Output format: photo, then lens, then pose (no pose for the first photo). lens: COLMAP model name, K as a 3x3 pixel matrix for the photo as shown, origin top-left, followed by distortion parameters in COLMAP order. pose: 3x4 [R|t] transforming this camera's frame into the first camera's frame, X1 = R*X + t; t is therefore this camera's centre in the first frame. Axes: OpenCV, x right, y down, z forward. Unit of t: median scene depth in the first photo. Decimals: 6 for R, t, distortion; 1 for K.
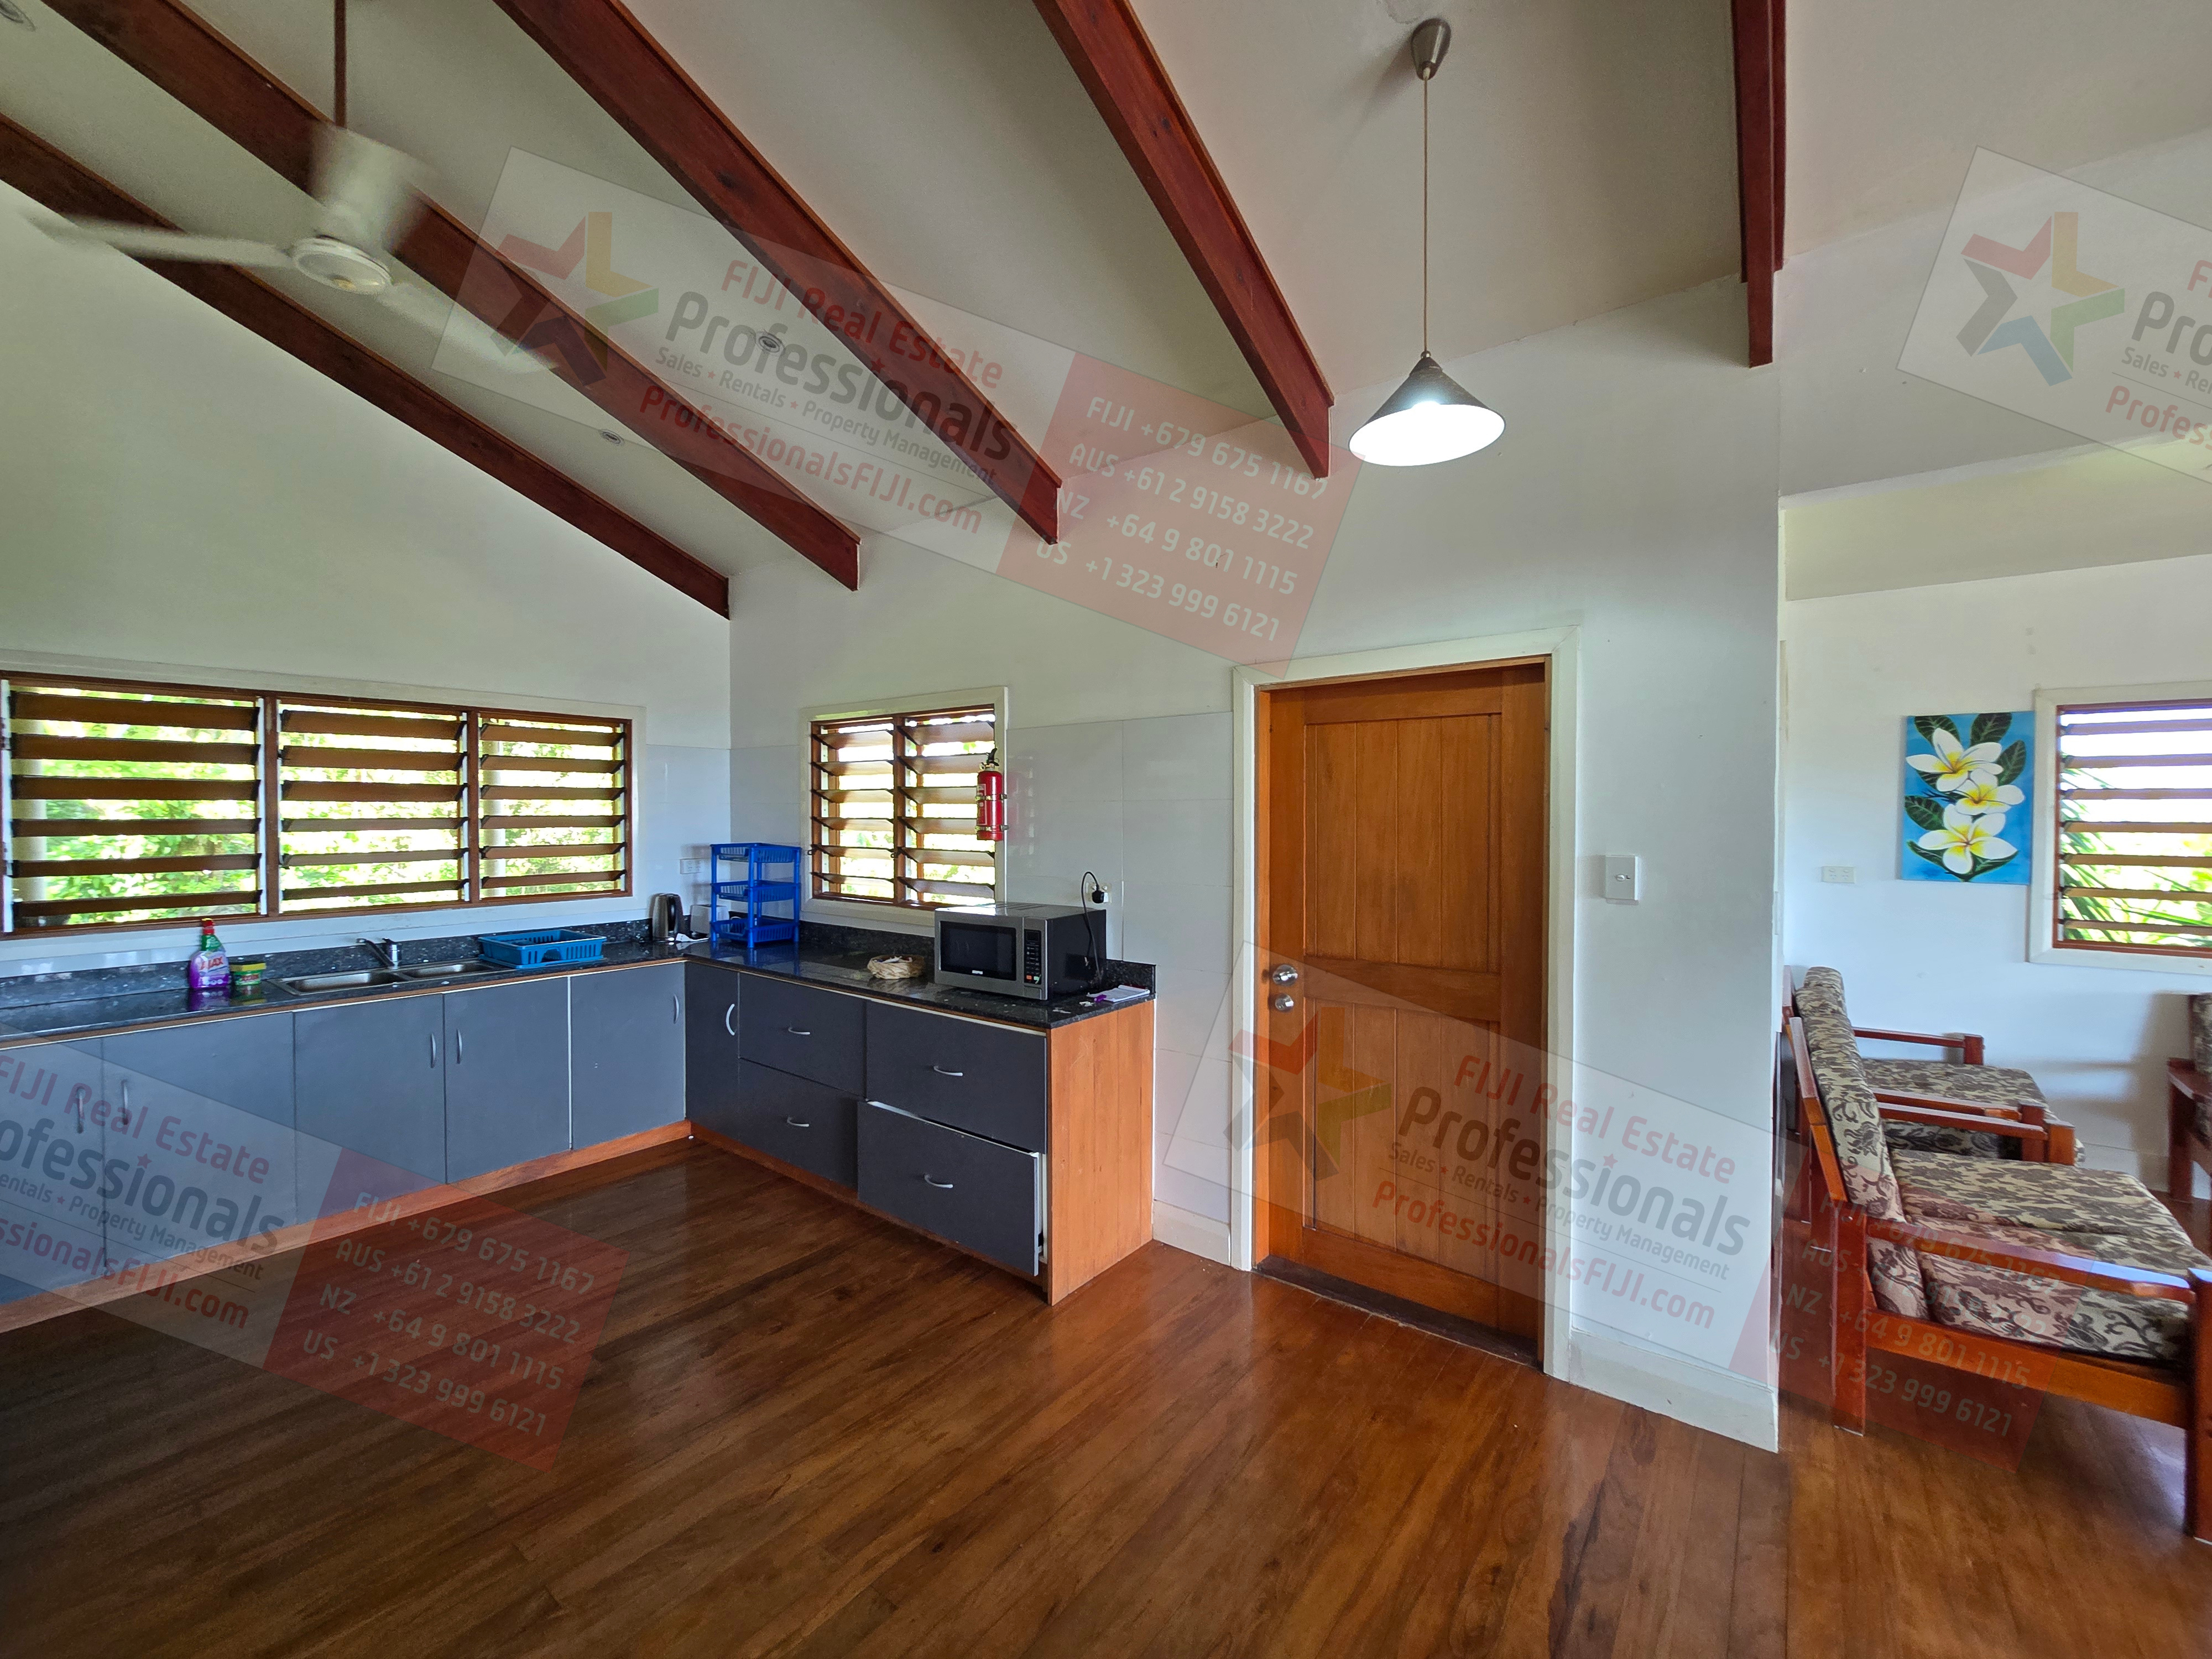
lens RADIAL K [[897.1, 0, 1104.2], [0, 897.1, 828.5], [0, 0, 1]] dist [-0.009317, 0.001955]
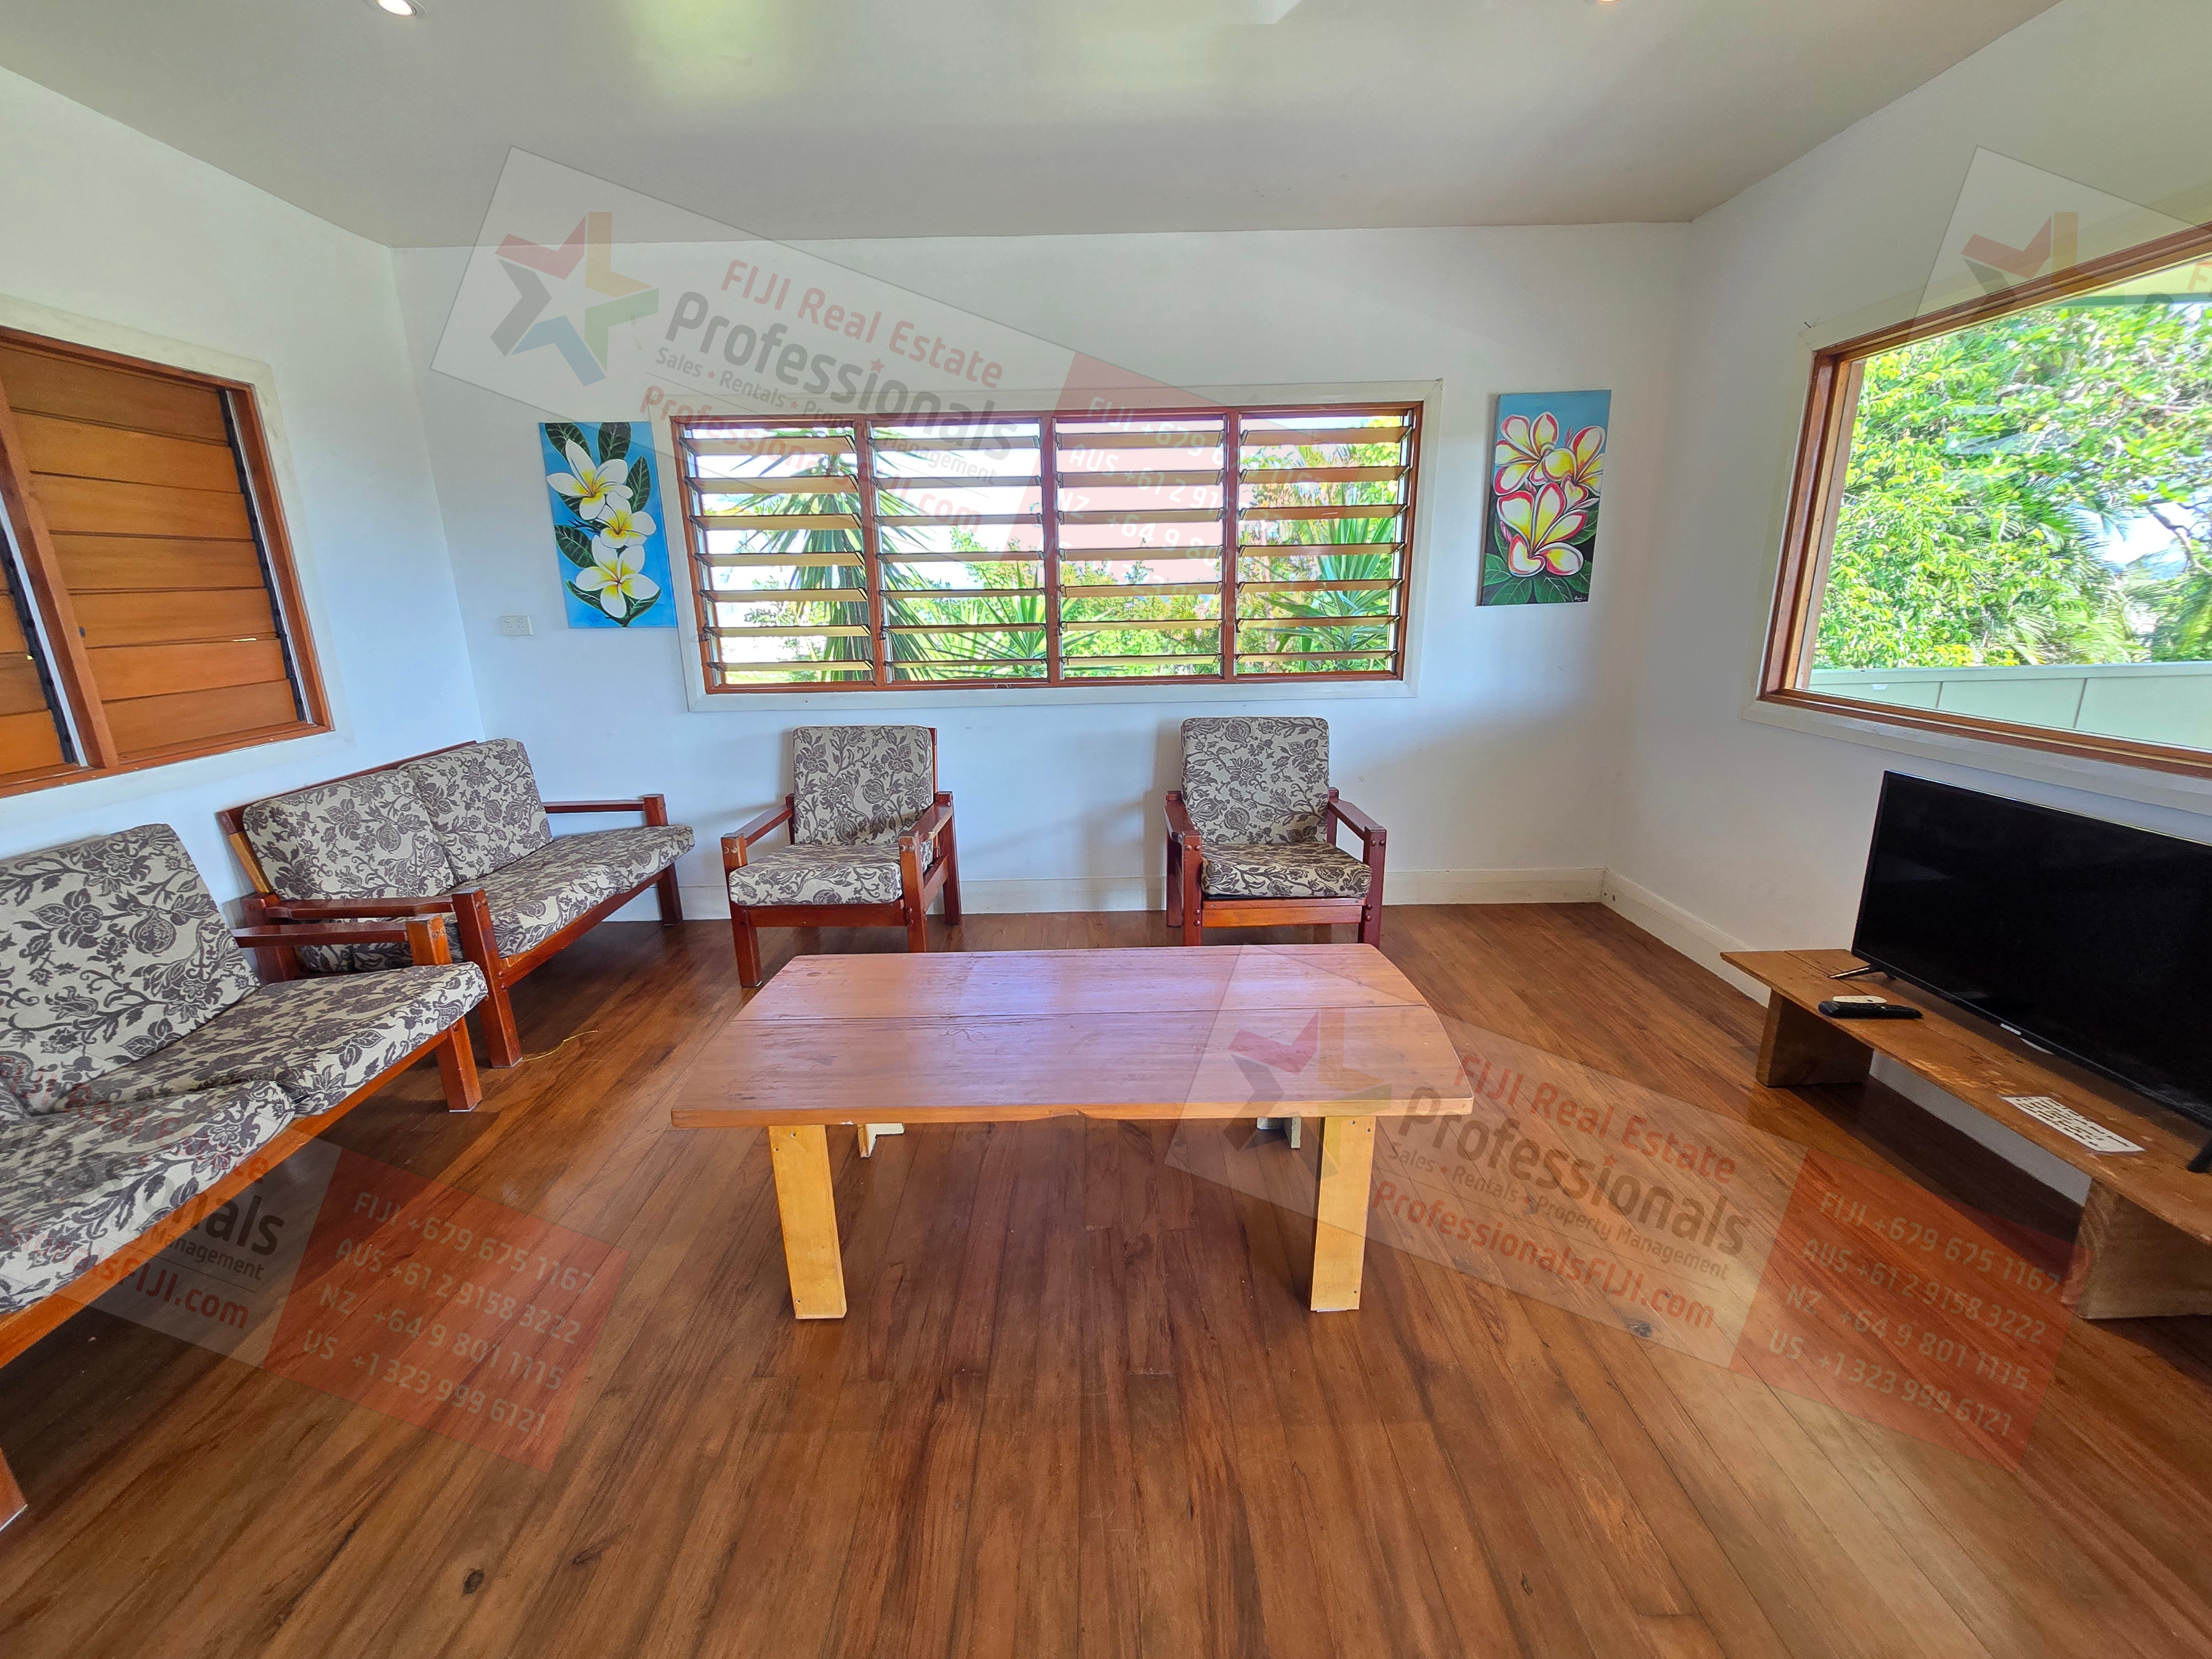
lens RADIAL K [[897.1, 0, 1104.3], [0, 897.1, 824.4], [0, 0, 1]] dist [-0.009317, 0.001955]
pose [[0.787394, -0.177399, 0.590373, 0.785492], [0.027988, 0.966998, 0.253241, 0.037979], [-0.615815, -0.182877, 0.766373, -0.011479]]
